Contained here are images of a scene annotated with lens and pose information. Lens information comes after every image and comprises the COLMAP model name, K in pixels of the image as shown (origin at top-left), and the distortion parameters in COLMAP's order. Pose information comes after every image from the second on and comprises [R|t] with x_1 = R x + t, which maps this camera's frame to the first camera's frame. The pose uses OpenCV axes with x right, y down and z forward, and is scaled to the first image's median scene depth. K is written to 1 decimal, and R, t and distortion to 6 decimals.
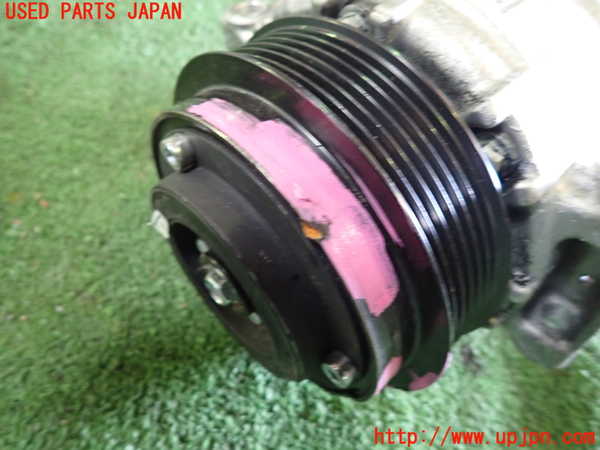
lens RADIAL K [[434.4, 0, 300.0], [0, 434.4, 225.0], [0, 0, 1]] dist [0.008817, -0.003308]
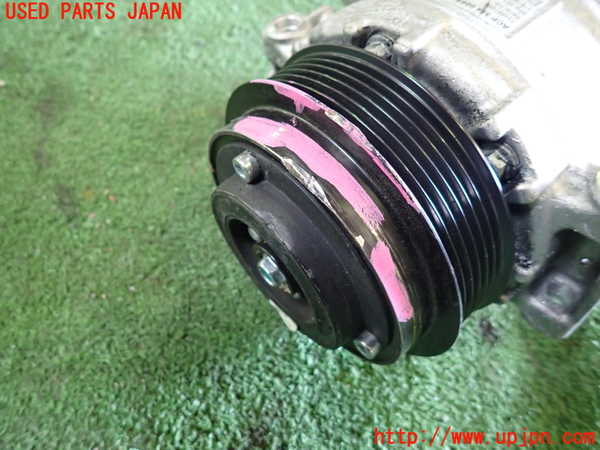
lens RADIAL K [[434.4, 0, 300.0], [0, 434.4, 225.0], [0, 0, 1]] dist [0.008817, -0.003308]
pose [[0.997673, -0.015079, -0.066499, -0.014038], [0.018687, 0.998367, 0.053978, -0.036031], [0.065577, -0.055095, 0.996325, -0.142535]]
